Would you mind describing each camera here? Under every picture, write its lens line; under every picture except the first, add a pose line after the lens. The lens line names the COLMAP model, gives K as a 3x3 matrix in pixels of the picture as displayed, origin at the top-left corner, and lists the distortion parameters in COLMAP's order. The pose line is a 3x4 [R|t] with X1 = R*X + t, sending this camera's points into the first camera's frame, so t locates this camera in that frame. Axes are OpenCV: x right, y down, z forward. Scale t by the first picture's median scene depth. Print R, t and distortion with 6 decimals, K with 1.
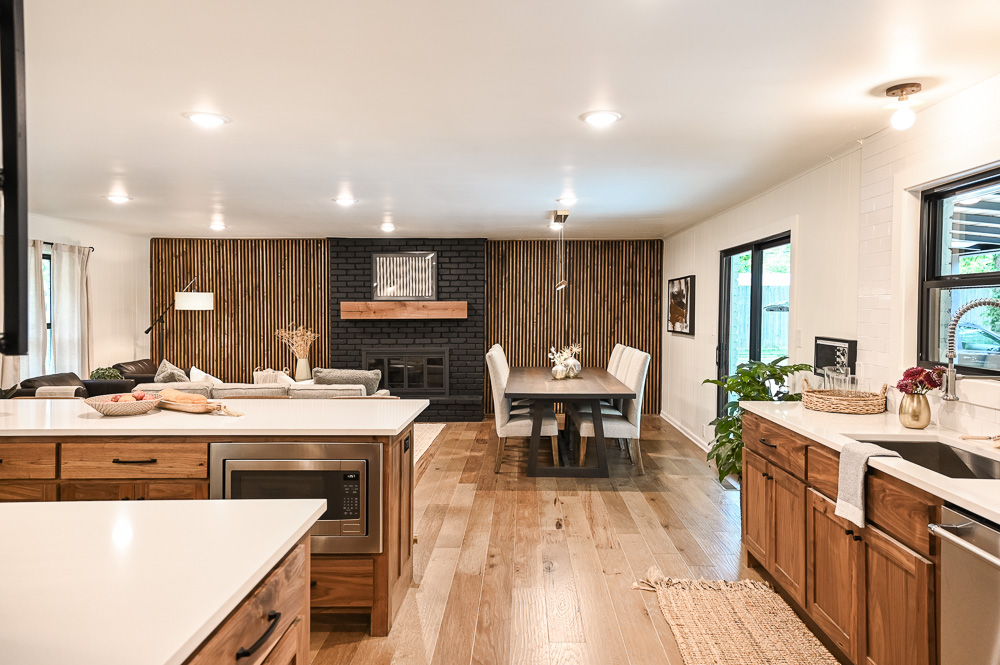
lens RADIAL K [[683.7, 0, 514.5], [0, 683.7, 324.8], [0, 0, 1]] dist [0.050714, 0.002203]
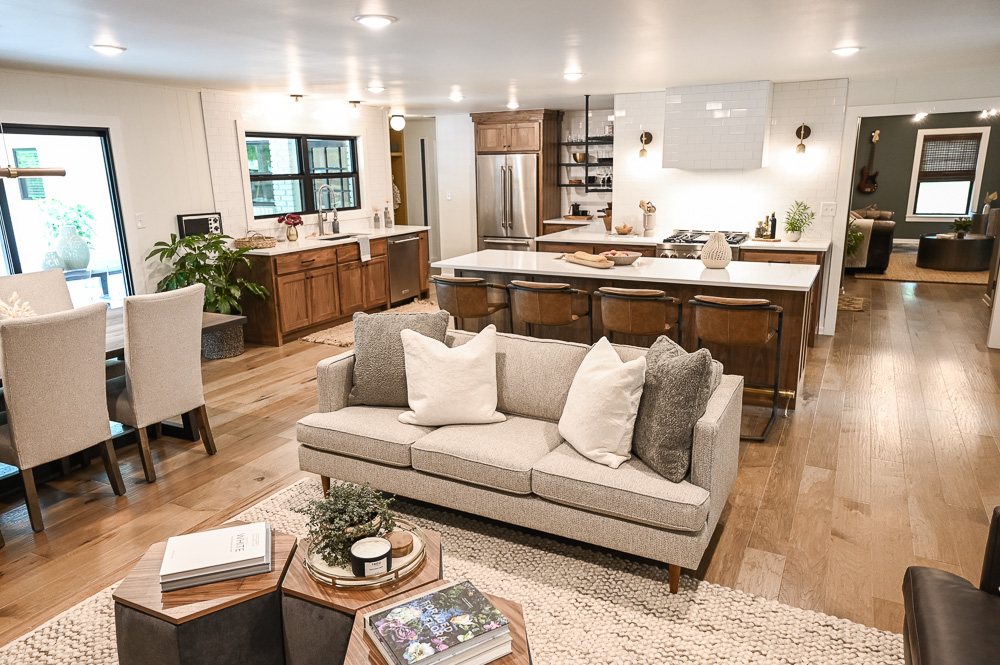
lens RADIAL K [[698.7, 0, 500.0], [0, 698.7, 332.5], [0, 0, 1]] dist [0.046598, 0.009161]
pose [[-0.895163, -0.096557, 0.435155, -0.398985], [0.023276, 0.964797, 0.261962, -0.057141], [-0.445130, 0.244628, -0.861404, 0.988168]]
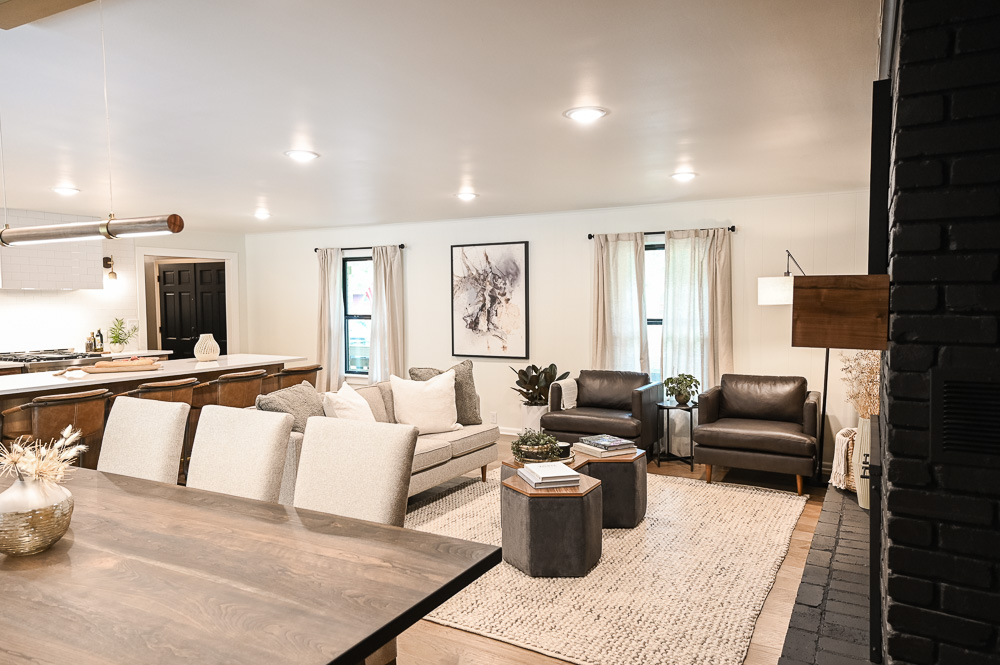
lens RADIAL K [[671.2, 0, 499.3], [0, 671.2, 330.4], [0, 0, 1]] dist [0.047181, 0.005427]
pose [[-0.479676, 0.042840, -0.876399, 0.183230], [-0.013649, 0.998322, 0.056270, -0.027646], [0.877340, 0.038954, -0.478286, 1.000352]]
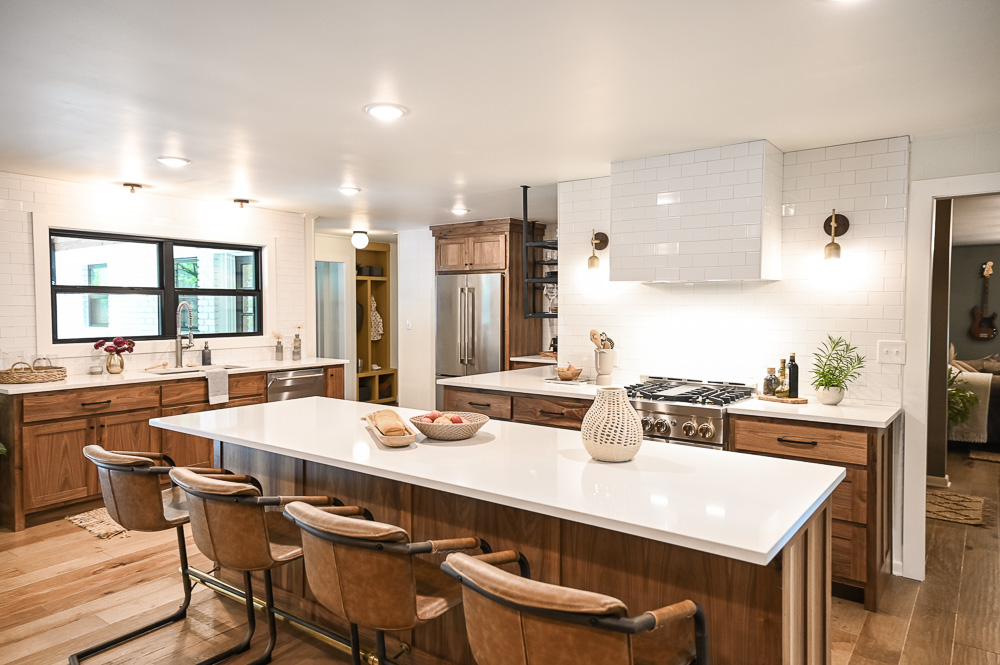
lens RADIAL K [[659.5, 0, 496.2], [0, 659.5, 330.8], [0, 0, 1]] dist [0.049531, 0.004580]
pose [[-0.810226, -0.028566, 0.585421, -0.416178], [0.009658, 0.998025, 0.062065, -0.019243], [-0.586038, 0.055941, -0.808350, 0.625486]]
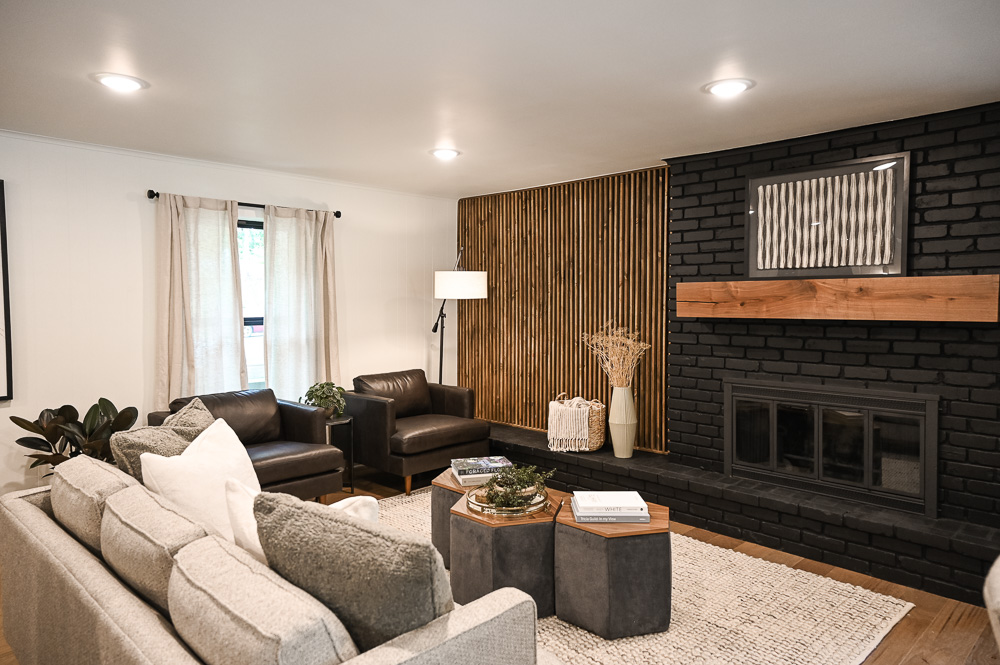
lens RADIAL K [[657.9, 0, 499.1], [0, 657.9, 327.0], [0, 0, 1]] dist [0.048480, 0.005462]
pose [[0.716727, 0.030972, -0.696666, -0.009248], [-0.015808, 0.999478, 0.028170, -0.012401], [0.697175, -0.009178, 0.716843, 0.550023]]
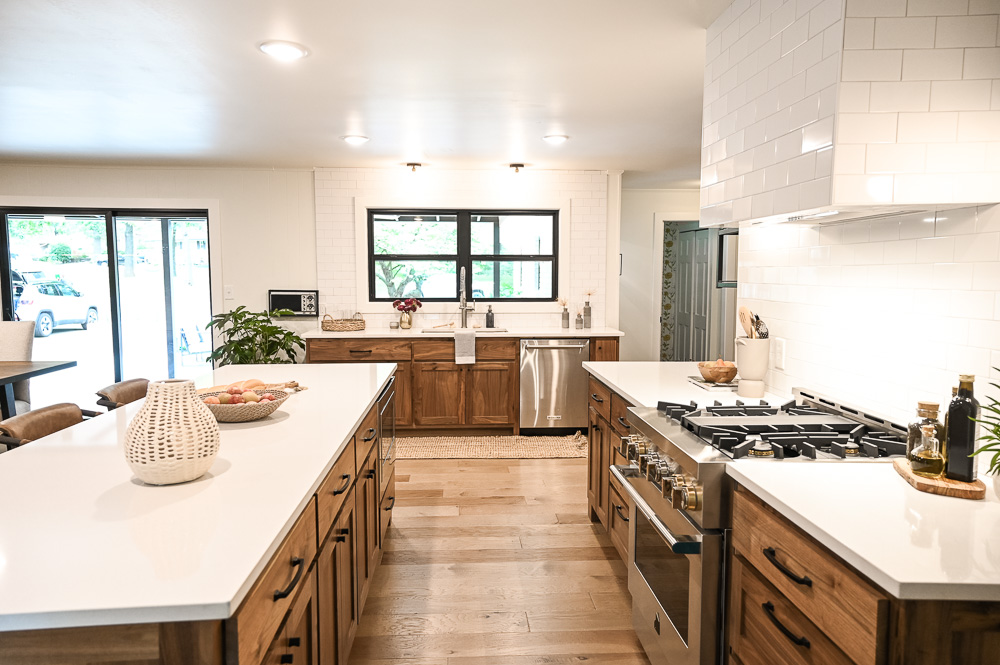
lens RADIAL K [[671.2, 0, 499.3], [0, 671.2, 330.4], [0, 0, 1]] dist [0.047181, 0.005427]
pose [[-0.076554, -0.089587, 0.993033, -0.497281], [0.023754, 0.995509, 0.091642, -0.008262], [-0.996782, 0.030604, -0.074082, 0.302340]]
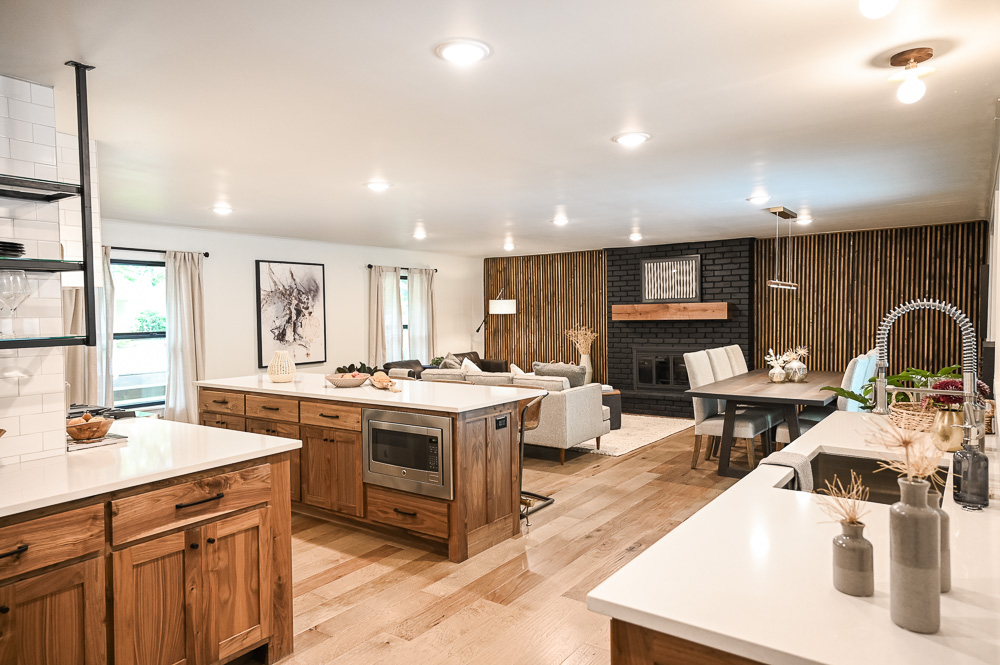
lens RADIAL K [[659.5, 0, 496.2], [0, 659.5, 330.8], [0, 0, 1]] dist [0.049531, 0.004580]
pose [[0.819916, 0.004553, -0.572465, 0.206706], [0.001971, 0.999940, 0.010776, -0.003123], [0.572480, -0.009964, 0.819858, 0.001217]]
